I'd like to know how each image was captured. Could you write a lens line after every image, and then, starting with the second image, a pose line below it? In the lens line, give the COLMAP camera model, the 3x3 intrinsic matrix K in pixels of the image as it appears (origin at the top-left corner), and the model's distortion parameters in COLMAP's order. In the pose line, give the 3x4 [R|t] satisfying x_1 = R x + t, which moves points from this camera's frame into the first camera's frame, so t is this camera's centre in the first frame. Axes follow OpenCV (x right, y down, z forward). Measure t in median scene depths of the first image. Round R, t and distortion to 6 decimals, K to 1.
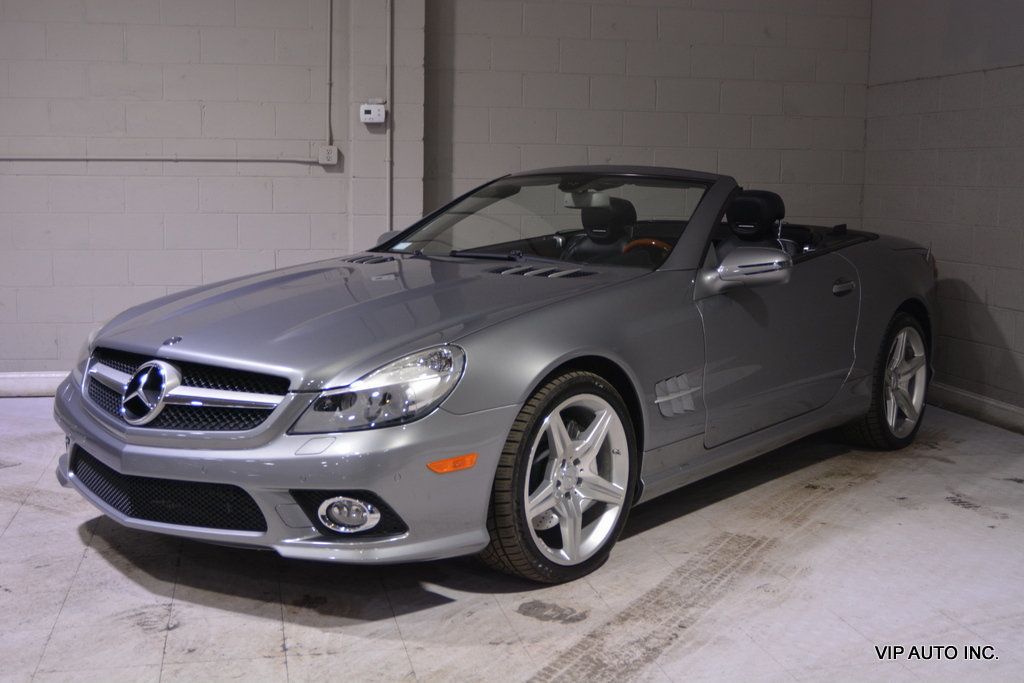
lens RADIAL K [[1232.3, 0, 512.0], [0, 1232.3, 341.5], [0, 0, 1]] dist [-0.063475, 0.015378]
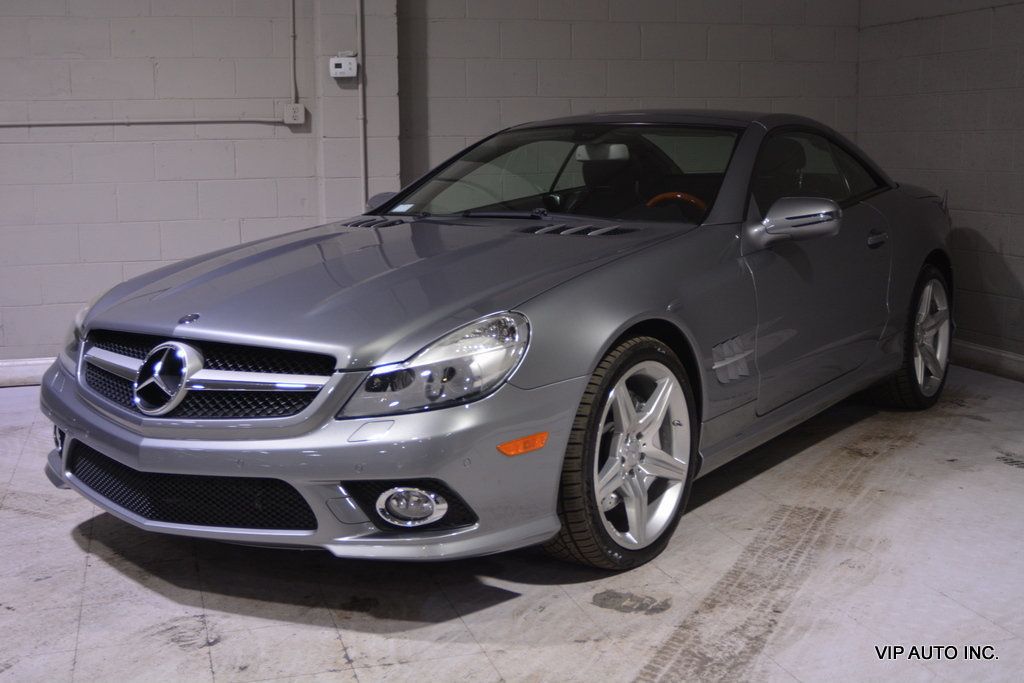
lens RADIAL K [[1272.9, 0, 512.0], [0, 1272.9, 341.5], [0, 0, 1]] dist [-0.058859, -0.000091]
pose [[0.997133, -0.036259, 0.066422, -0.093584], [0.034692, 0.999095, 0.024596, 0.001283], [-0.067254, -0.022222, 0.997488, 0.063066]]
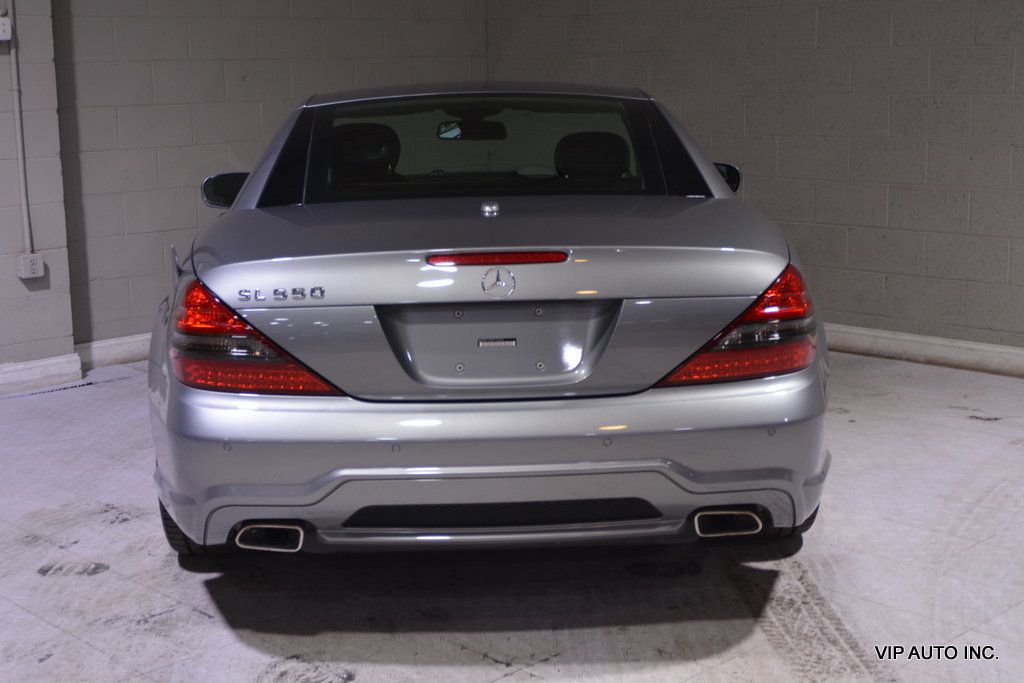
lens RADIAL K [[1459.1, 0, 510.9], [0, 1459.1, 357.2], [0, 0, 1]] dist [-0.064703, 0.026411]
pose [[0.845855, -0.132704, 0.516642, -0.542797], [0.098950, 0.990785, 0.092489, -0.052639], [-0.524154, -0.027111, 0.851192, 0.079755]]
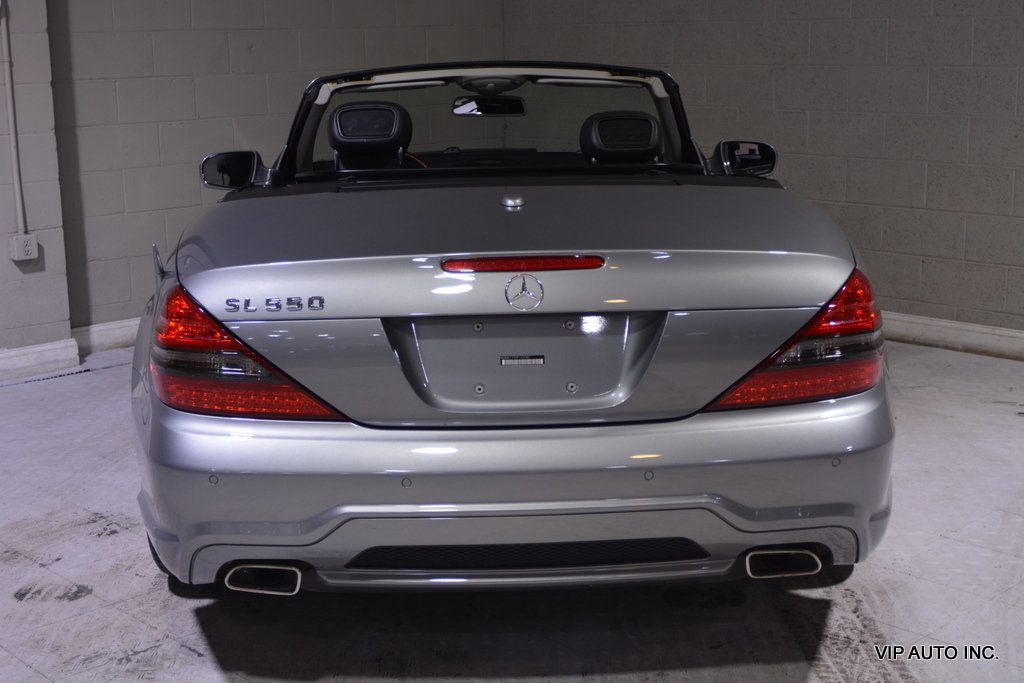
lens RADIAL K [[1415.5, 0, 512.0], [0, 1415.5, 341.5], [0, 0, 1]] dist [-0.037814, -0.034972]
pose [[0.849524, -0.139447, 0.508787, -0.483797], [0.097125, 0.989289, 0.108972, -0.069936], [-0.518533, -0.043158, 0.853968, 0.186858]]
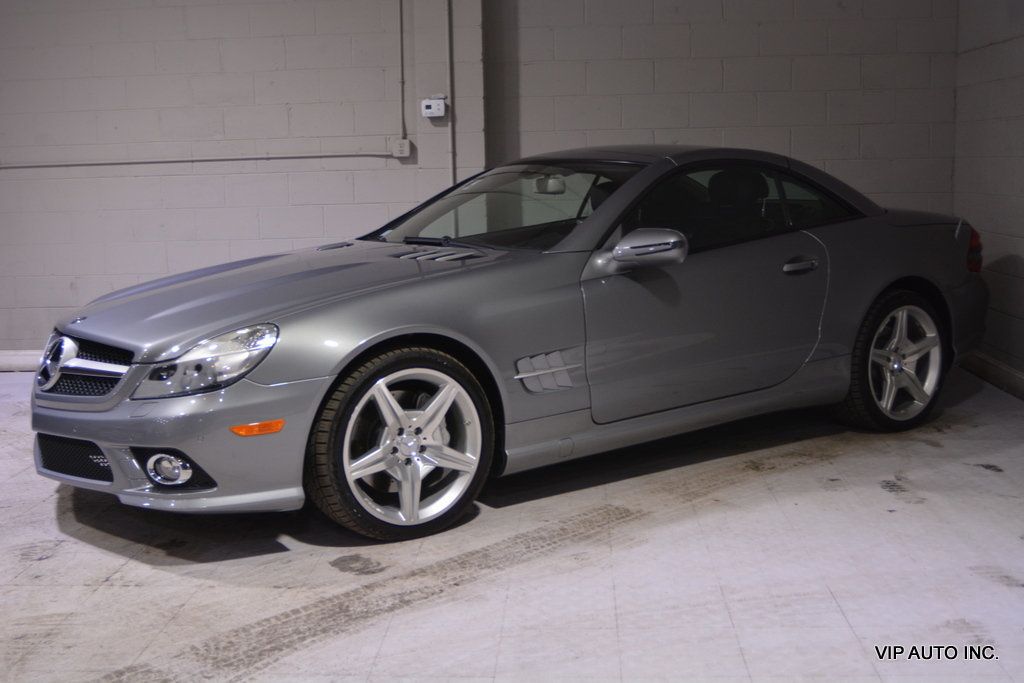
lens RADIAL K [[1232.3, 0, 512.0], [0, 1232.3, 341.5], [0, 0, 1]] dist [-0.063475, 0.015378]
pose [[0.961836, 0.003547, -0.273604, 0.395967], [0.000408, 0.999896, 0.014398, 0.003029], [0.273627, -0.013960, 0.961735, -0.018487]]
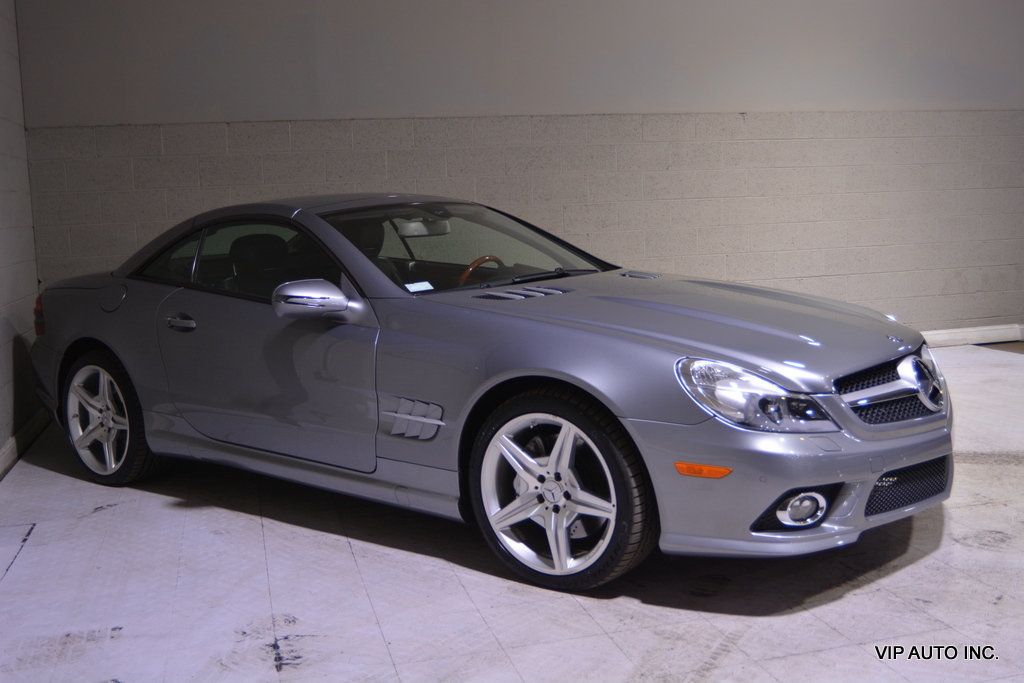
lens RADIAL K [[1041.1, 0, 512.0], [0, 1041.1, 341.5], [0, 0, 1]] dist [-0.074244, 0.021906]
pose [[-0.046970, -0.142834, 0.988632, -1.059784], [0.167901, 0.974514, 0.148771, -0.175200], [-0.984684, 0.172979, -0.021791, 1.203144]]
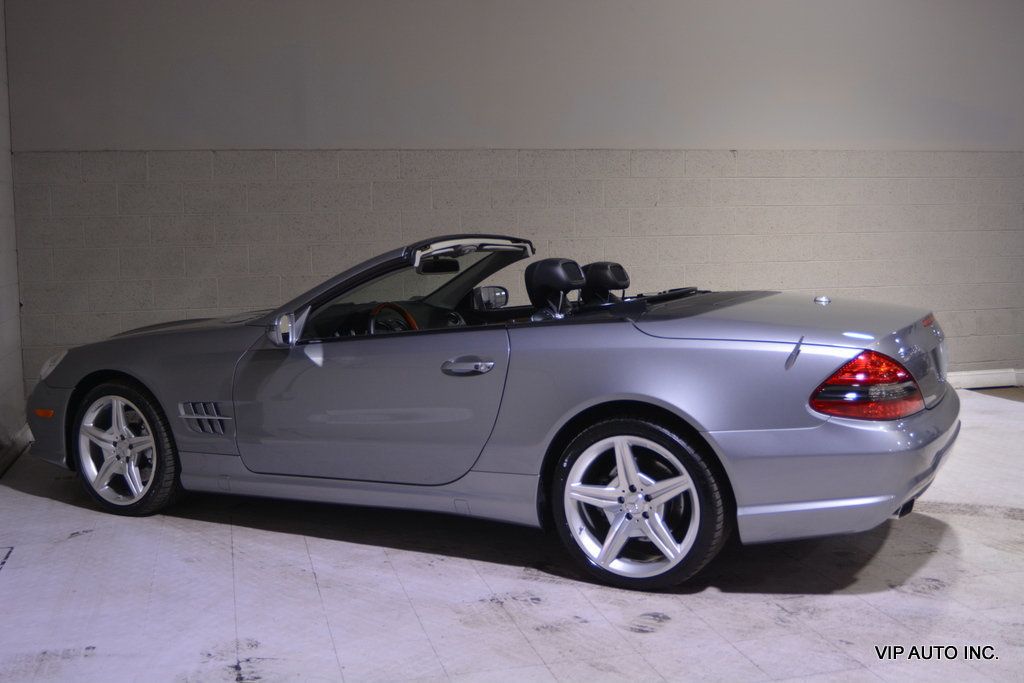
lens RADIAL K [[1116.1, 0, 512.0], [0, 1116.1, 341.5], [0, 0, 1]] dist [-0.070151, 0.027150]
pose [[-0.038956, -0.123963, 0.991522, -1.171308], [0.143929, 0.981232, 0.128331, -0.205587], [-0.988821, 0.147708, -0.020383, 1.163956]]
